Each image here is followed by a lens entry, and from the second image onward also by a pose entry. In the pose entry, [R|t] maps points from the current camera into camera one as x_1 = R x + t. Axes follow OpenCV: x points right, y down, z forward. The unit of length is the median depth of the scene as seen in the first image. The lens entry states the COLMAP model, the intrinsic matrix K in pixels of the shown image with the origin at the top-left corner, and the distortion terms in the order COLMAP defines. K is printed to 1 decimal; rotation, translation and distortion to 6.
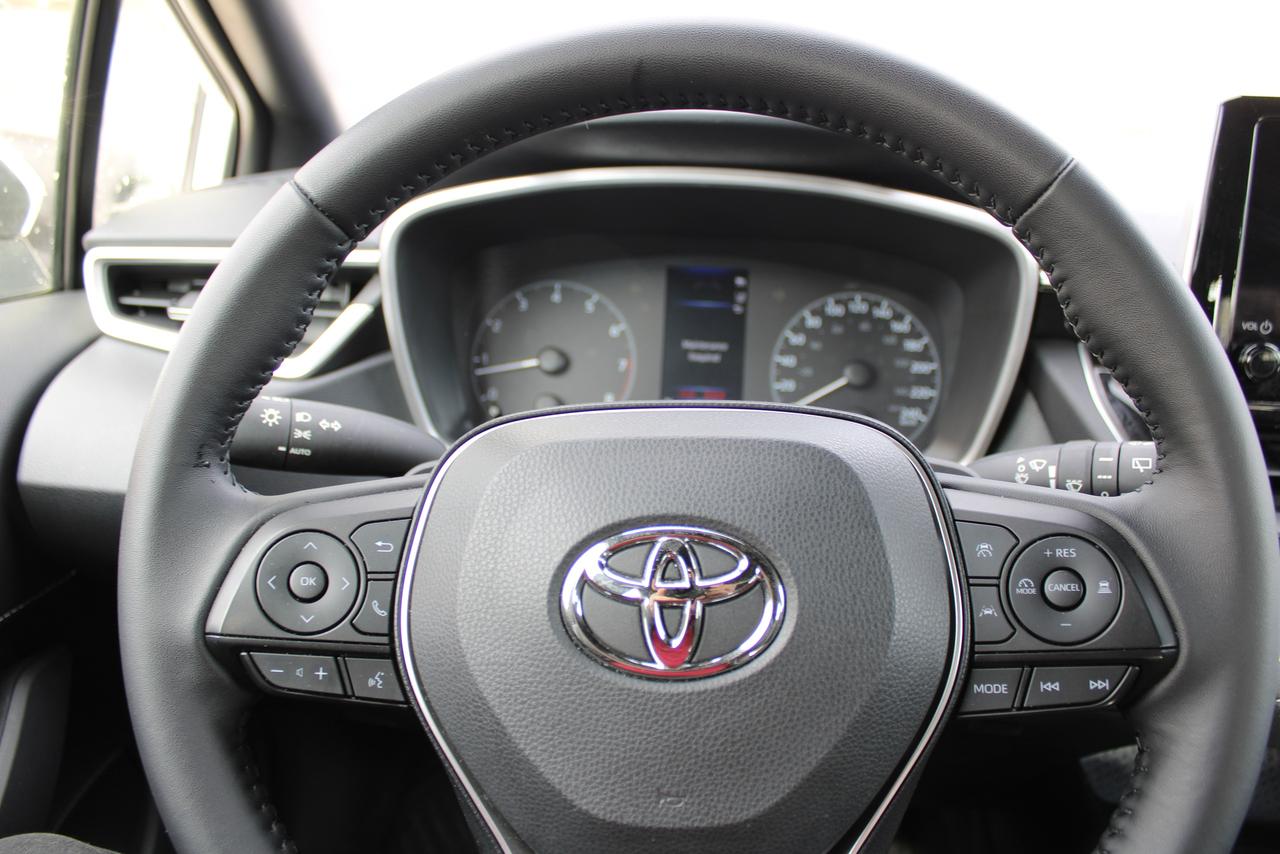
lens RADIAL K [[1077.7, 0, 631.6], [0, 1077.7, 429.3], [0, 0, 1]] dist [-0.160478, 0.140956]
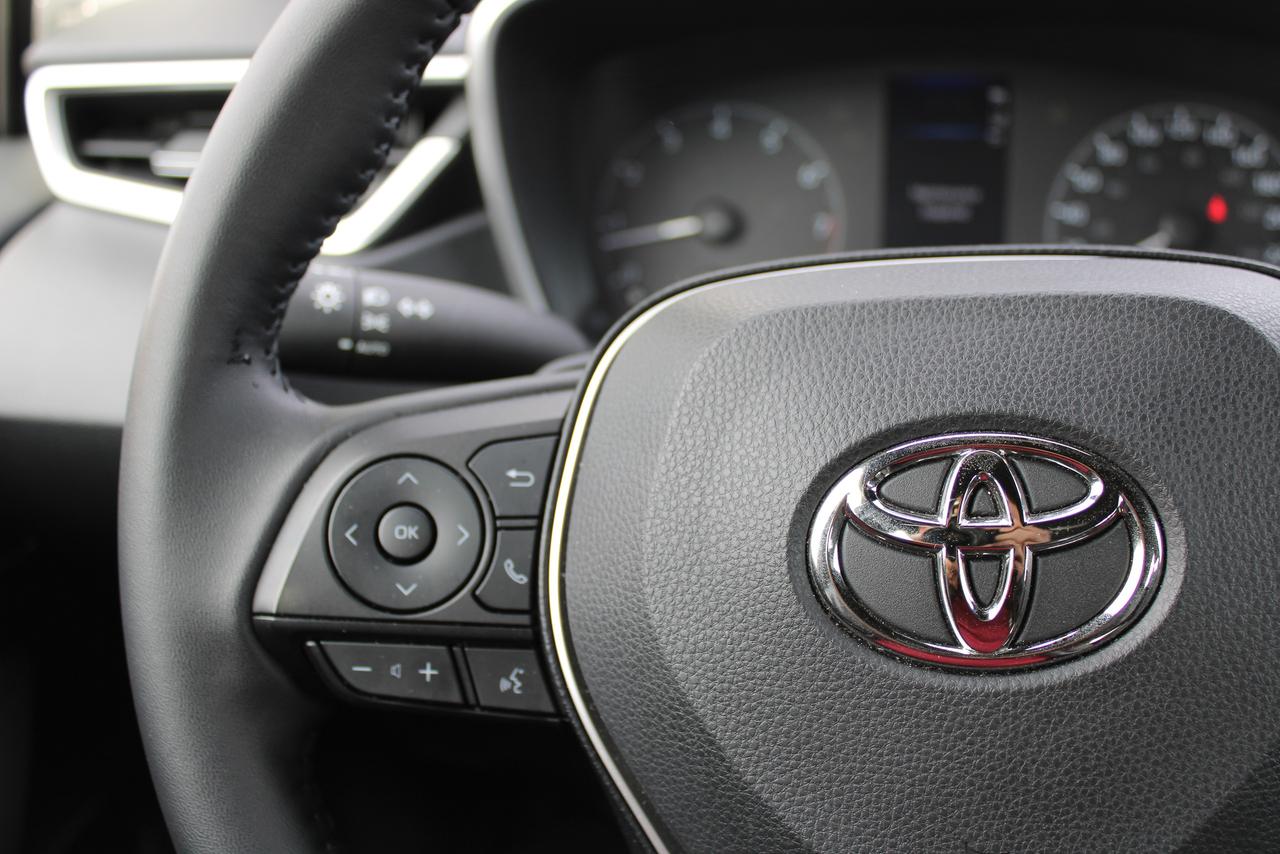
lens RADIAL K [[1528.6, 0, 640.0], [0, 1528.6, 427.0], [0, 0, 1]] dist [-0.098302, 0.164388]
pose [[0.995894, -0.015775, -0.089141, -0.081768], [0.019910, 0.998757, 0.045693, 0.040870], [0.088310, -0.047280, 0.994970, 0.080804]]
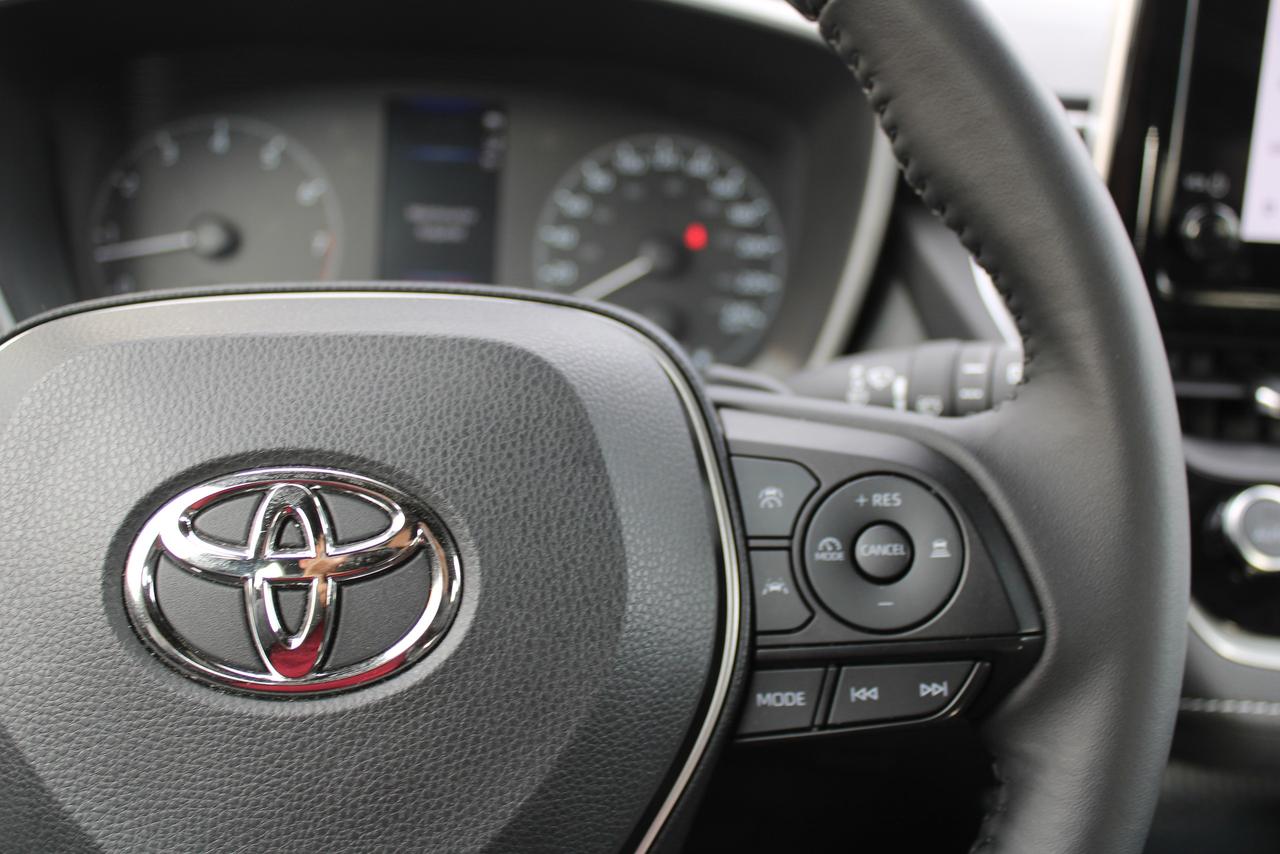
lens RADIAL K [[1528.6, 0, 640.0], [0, 1528.6, 427.0], [0, 0, 1]] dist [-0.098302, 0.164388]
pose [[0.990129, -0.013615, 0.139494, 0.117449], [0.006738, 0.998744, 0.049652, 0.019809], [-0.139995, -0.048222, 0.988977, 0.039411]]
